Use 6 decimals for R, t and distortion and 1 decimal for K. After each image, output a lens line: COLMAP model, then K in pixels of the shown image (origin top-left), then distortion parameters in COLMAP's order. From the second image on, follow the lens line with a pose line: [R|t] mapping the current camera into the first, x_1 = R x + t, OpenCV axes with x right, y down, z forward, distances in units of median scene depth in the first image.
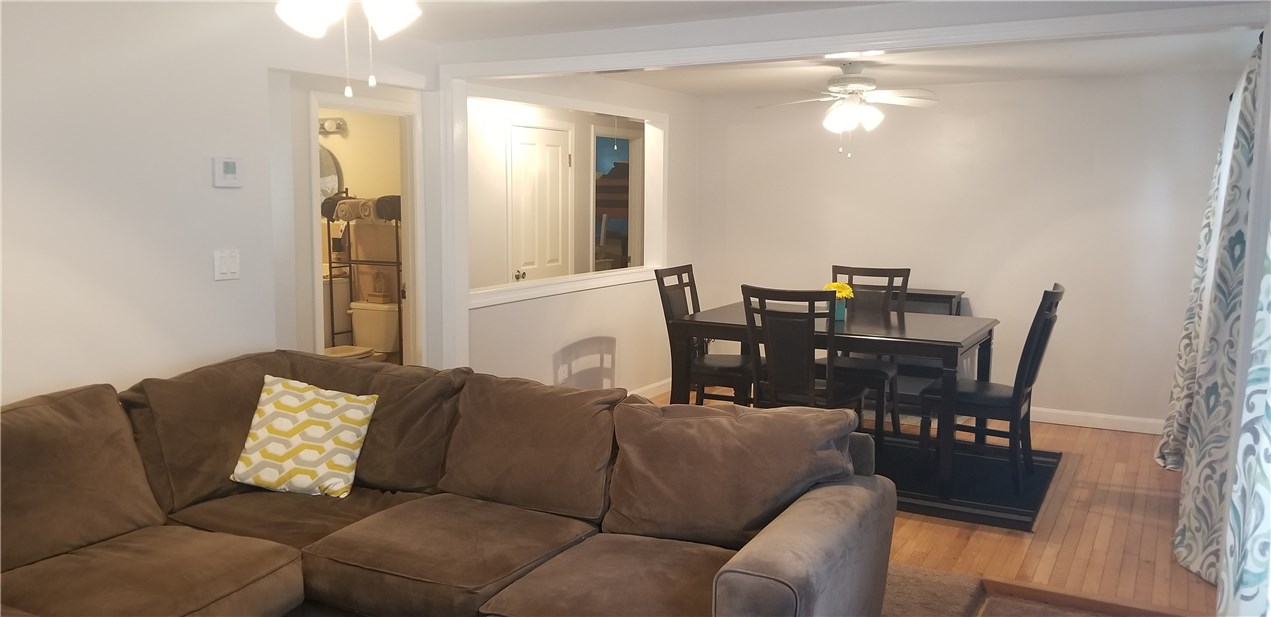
lens RADIAL K [[1005.7, 0, 636.3], [0, 1005.7, 312.5], [0, 0, 1]] dist [0.074950, -0.002970]
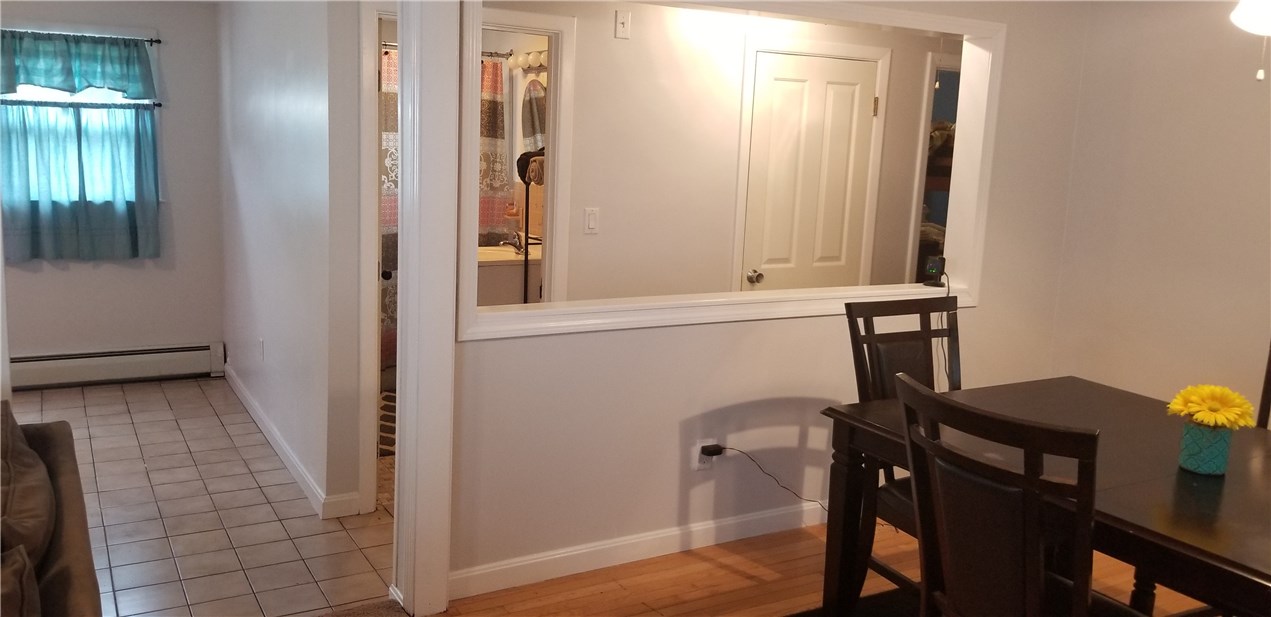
lens RADIAL K [[1005.7, 0, 631.8], [0, 1005.7, 304.3], [0, 0, 1]] dist [0.074950, -0.002970]
pose [[0.844299, 0.114486, -0.523500, 0.168568], [-0.096610, 0.993424, 0.061444, -0.052584], [0.527092, -0.001302, 0.849807, 0.386510]]
